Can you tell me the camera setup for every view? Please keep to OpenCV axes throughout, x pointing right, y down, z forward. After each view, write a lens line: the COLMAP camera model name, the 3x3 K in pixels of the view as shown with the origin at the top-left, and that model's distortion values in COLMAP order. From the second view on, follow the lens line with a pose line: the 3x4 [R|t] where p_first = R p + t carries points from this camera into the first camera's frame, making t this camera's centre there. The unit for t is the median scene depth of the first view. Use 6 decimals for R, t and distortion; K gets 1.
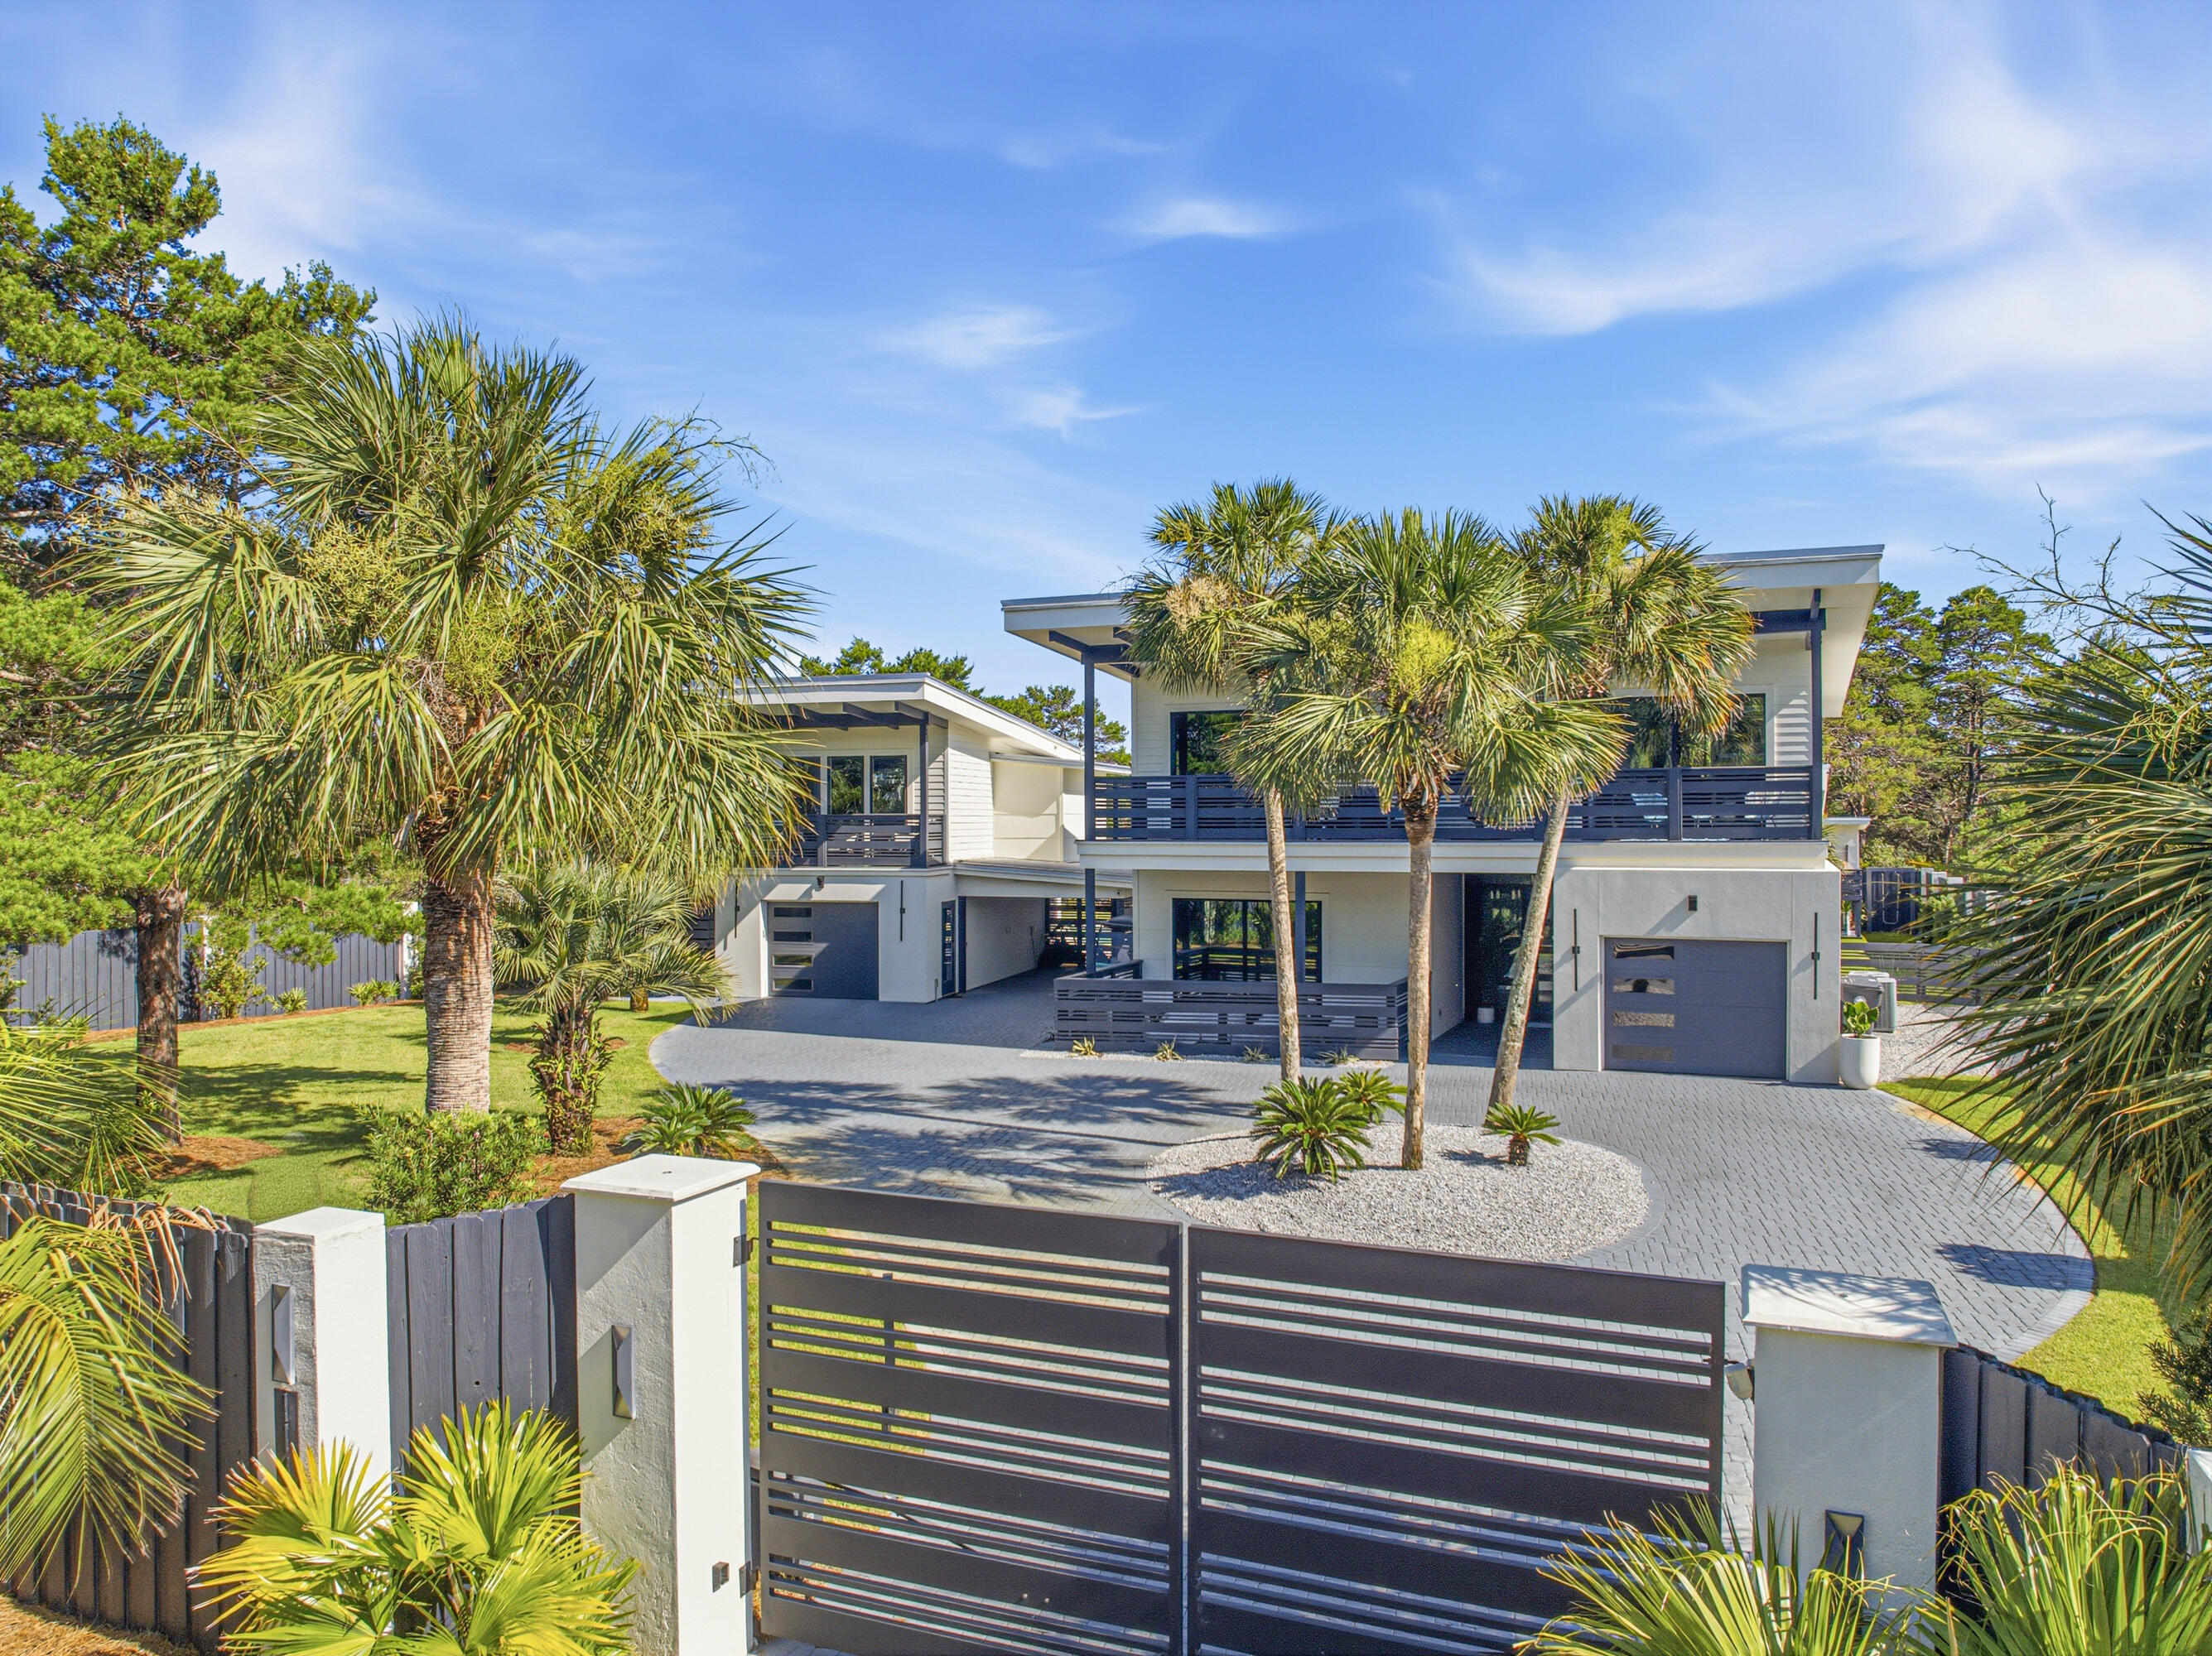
lens RADIAL K [[1547.2, 0, 1106.0], [0, 1547.2, 828.0], [0, 0, 1]] dist [-0.033660, 0.001640]
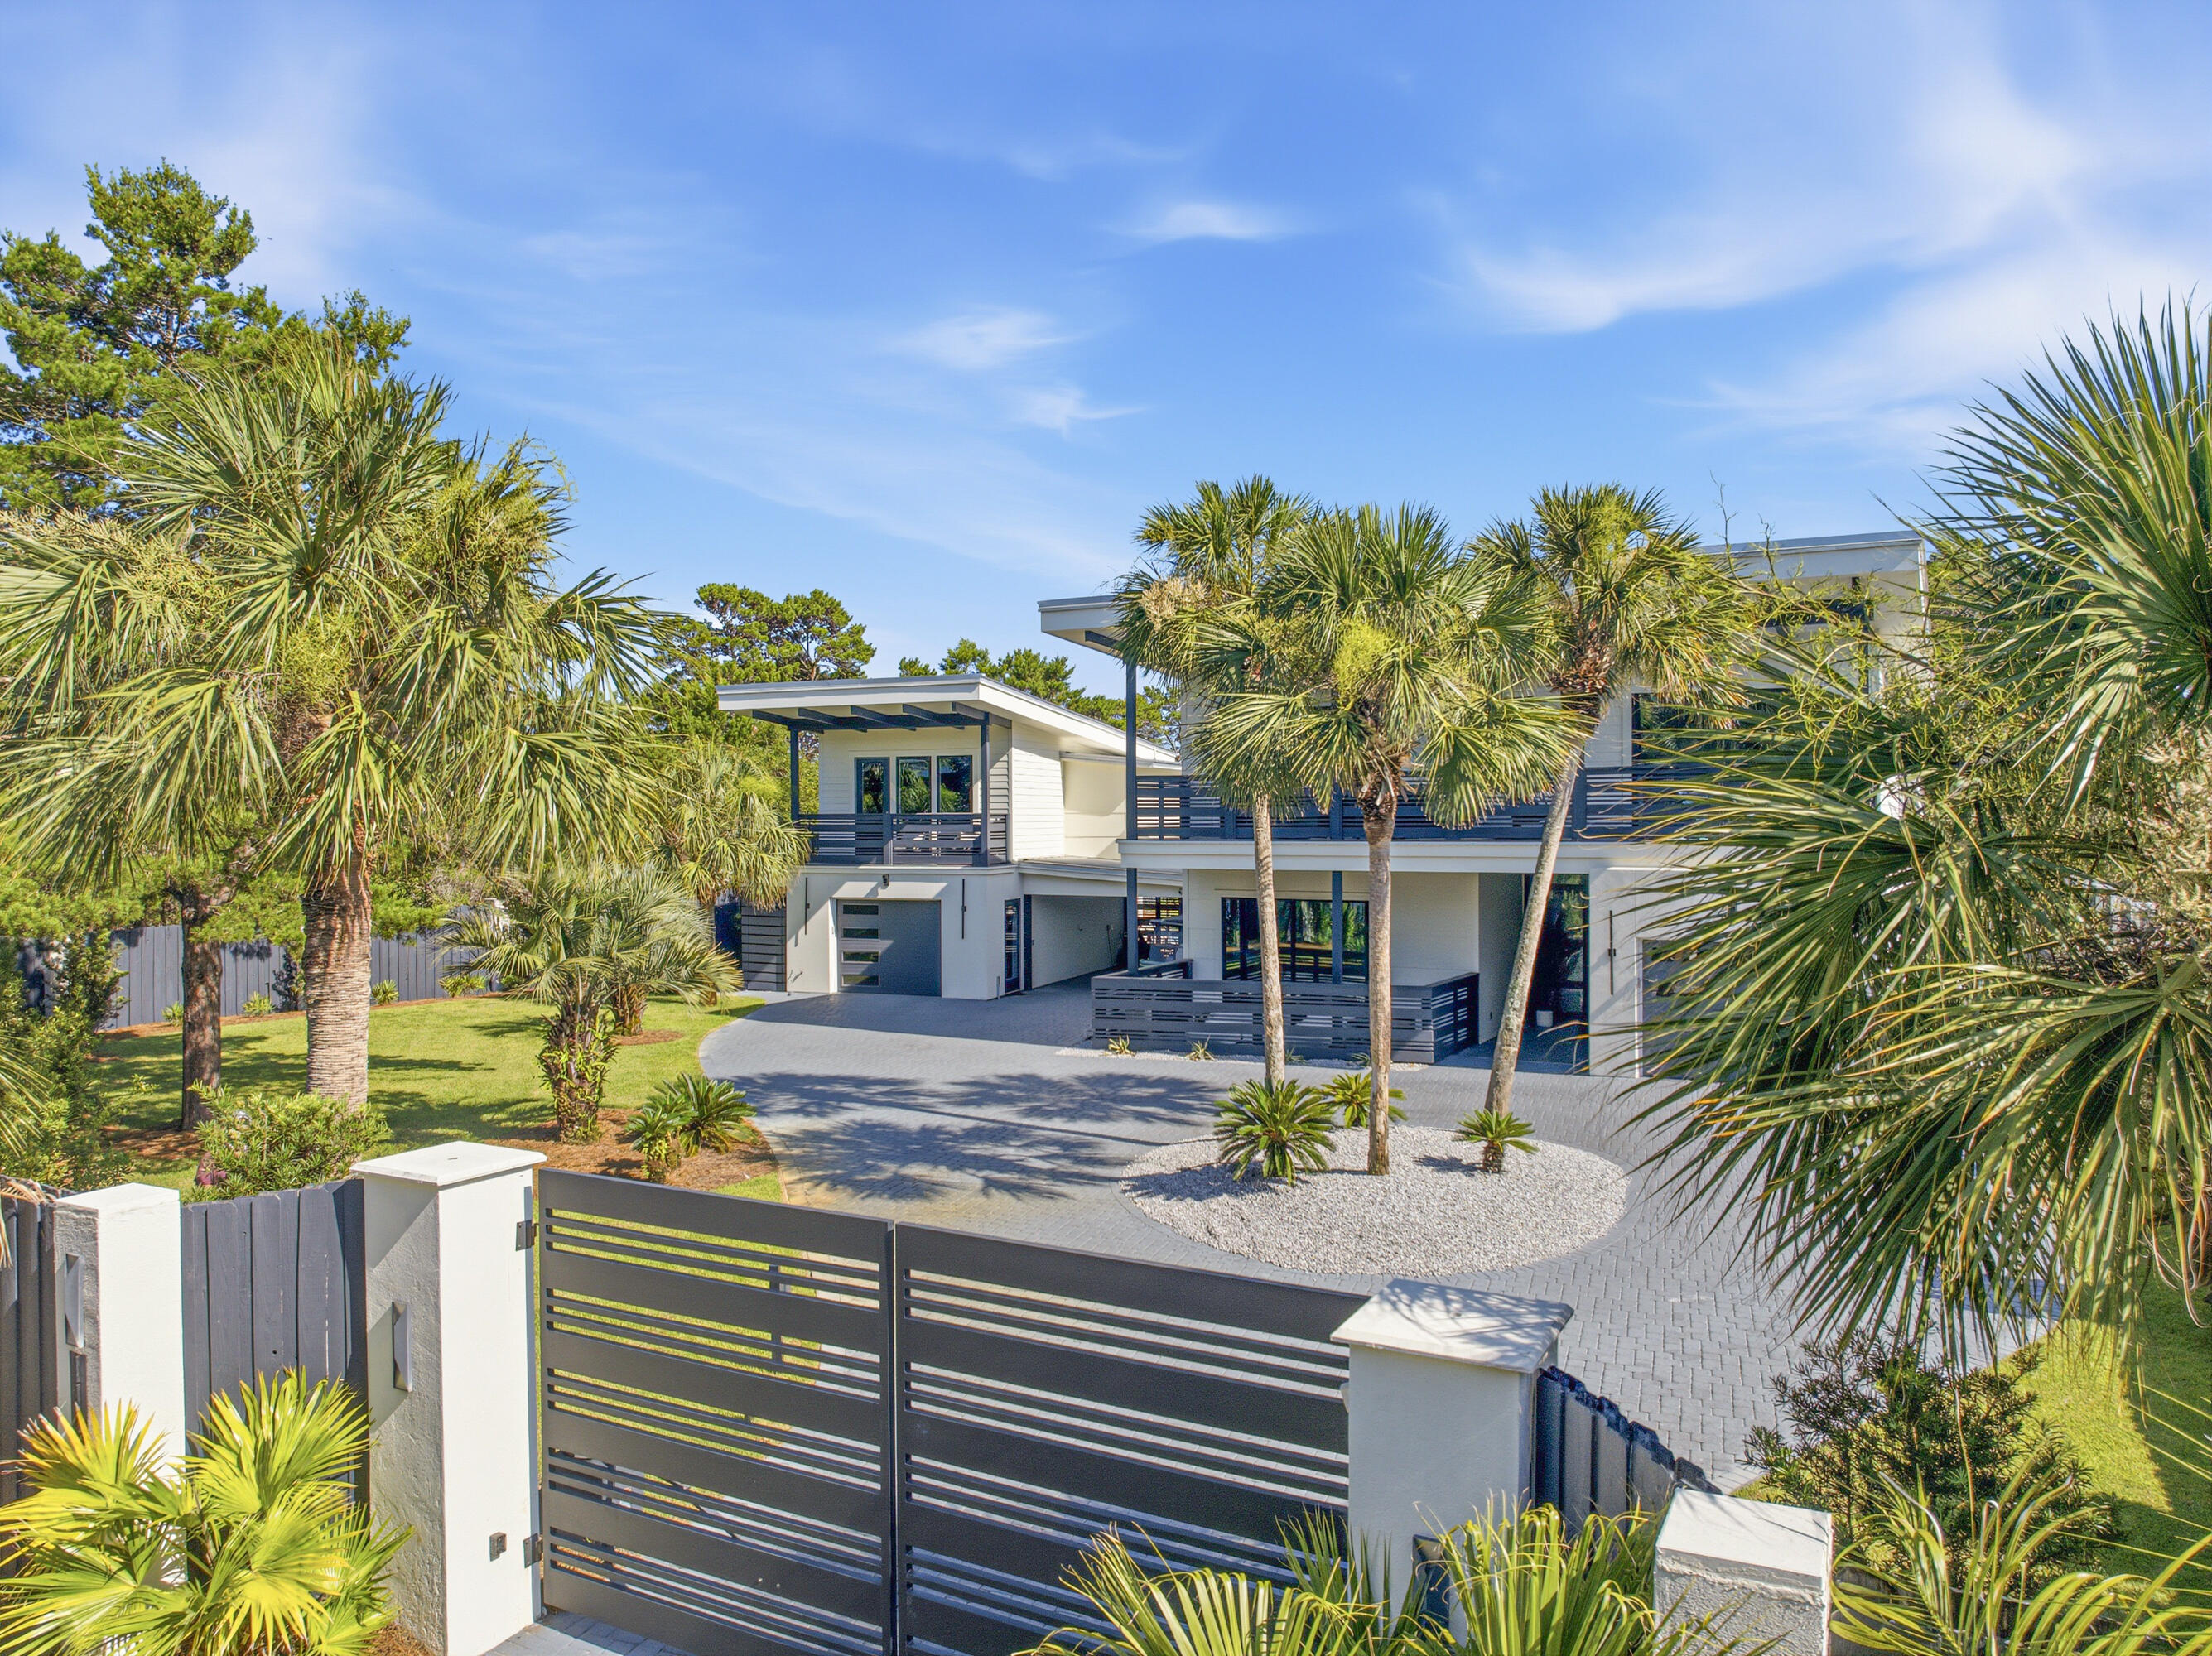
lens RADIAL K [[1547.2, 0, 1106.0], [0, 1547.2, 828.0], [0, 0, 1]] dist [-0.033660, 0.001640]
pose [[0.994905, -0.000494, -0.100815, 0.114412], [0.000628, 0.999999, 0.001302, -0.001088], [0.100814, -0.001359, 0.994904, 0.002501]]
